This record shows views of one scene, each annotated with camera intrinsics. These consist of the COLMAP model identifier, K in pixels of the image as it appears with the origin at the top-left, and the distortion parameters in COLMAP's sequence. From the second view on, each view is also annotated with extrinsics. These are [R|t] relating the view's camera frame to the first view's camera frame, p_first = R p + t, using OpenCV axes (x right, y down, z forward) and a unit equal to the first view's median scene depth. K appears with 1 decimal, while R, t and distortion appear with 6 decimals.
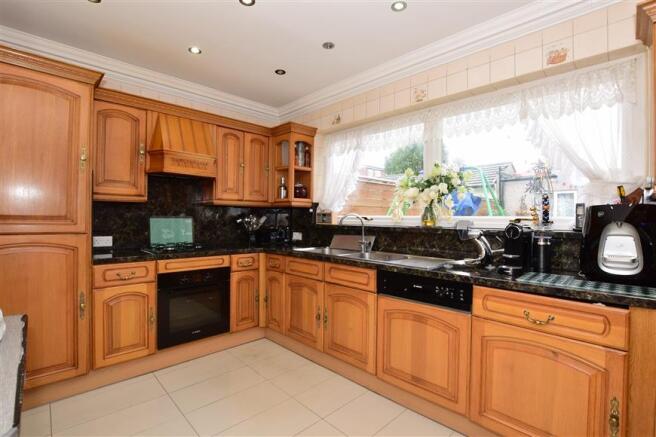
lens RADIAL K [[306.2, 0, 328.0], [0, 306.2, 218.5], [0, 0, 1]] dist [-0.024669, 0.000635]
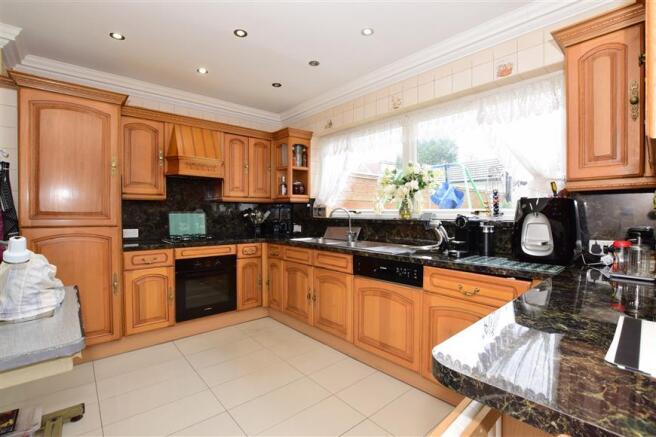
lens RADIAL K [[301.9, 0, 328.0], [0, 301.9, 218.5], [0, 0, 1]] dist [-0.023995, -0.000021]
pose [[0.998417, -0.008218, -0.055649, 0.112710], [0.009250, 0.999789, 0.018314, 0.003253], [0.055487, -0.018800, 0.998282, -0.152059]]
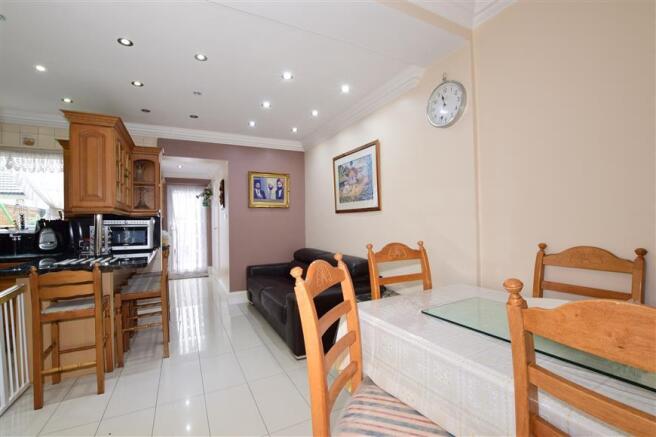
lens RADIAL K [[291.1, 0, 328.0], [0, 291.1, 218.5], [0, 0, 1]] dist [-0.036816, 0.007389]
pose [[0.300228, -0.002837, 0.953863, -0.297060], [0.021139, 0.999770, -0.003679, -0.002768], [-0.953633, 0.021268, 0.300219, -1.063790]]
